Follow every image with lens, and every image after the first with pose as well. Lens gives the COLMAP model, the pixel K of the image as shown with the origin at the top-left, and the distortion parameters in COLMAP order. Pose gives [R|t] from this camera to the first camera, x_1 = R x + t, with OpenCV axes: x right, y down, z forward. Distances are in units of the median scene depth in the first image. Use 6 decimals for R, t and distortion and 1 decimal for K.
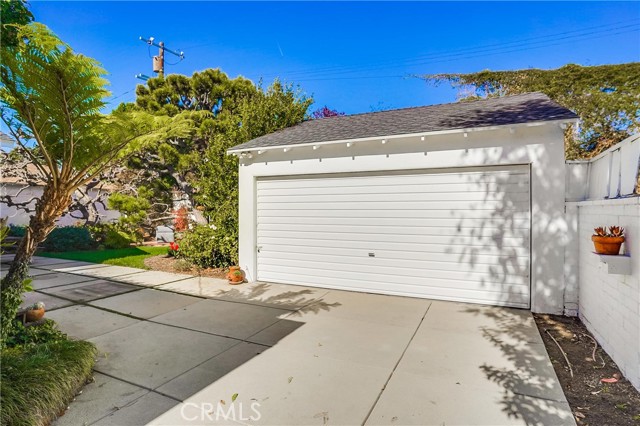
lens RADIAL K [[357.5, 0, 320.5], [0, 357.5, 212.2], [0, 0, 1]] dist [0.002541, 0.000641]
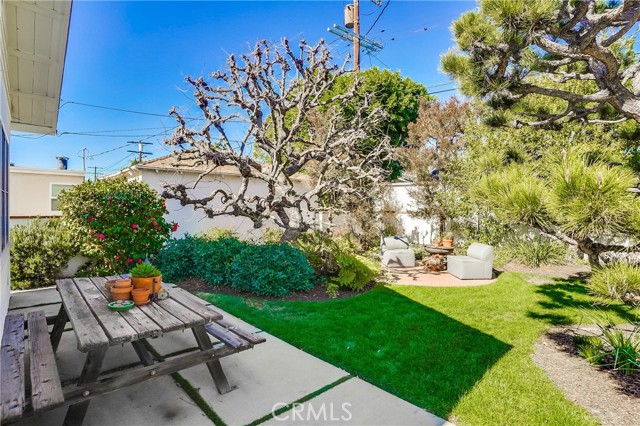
lens RADIAL K [[325.5, 0, 320.3], [0, 325.5, 210.7], [0, 0, 1]] dist [-0.067545, 0.026294]
pose [[0.944168, 0.009334, -0.329332, -0.485108], [-0.008335, 0.999955, 0.004446, -0.011435], [0.329358, -0.001452, 0.944204, 0.577254]]
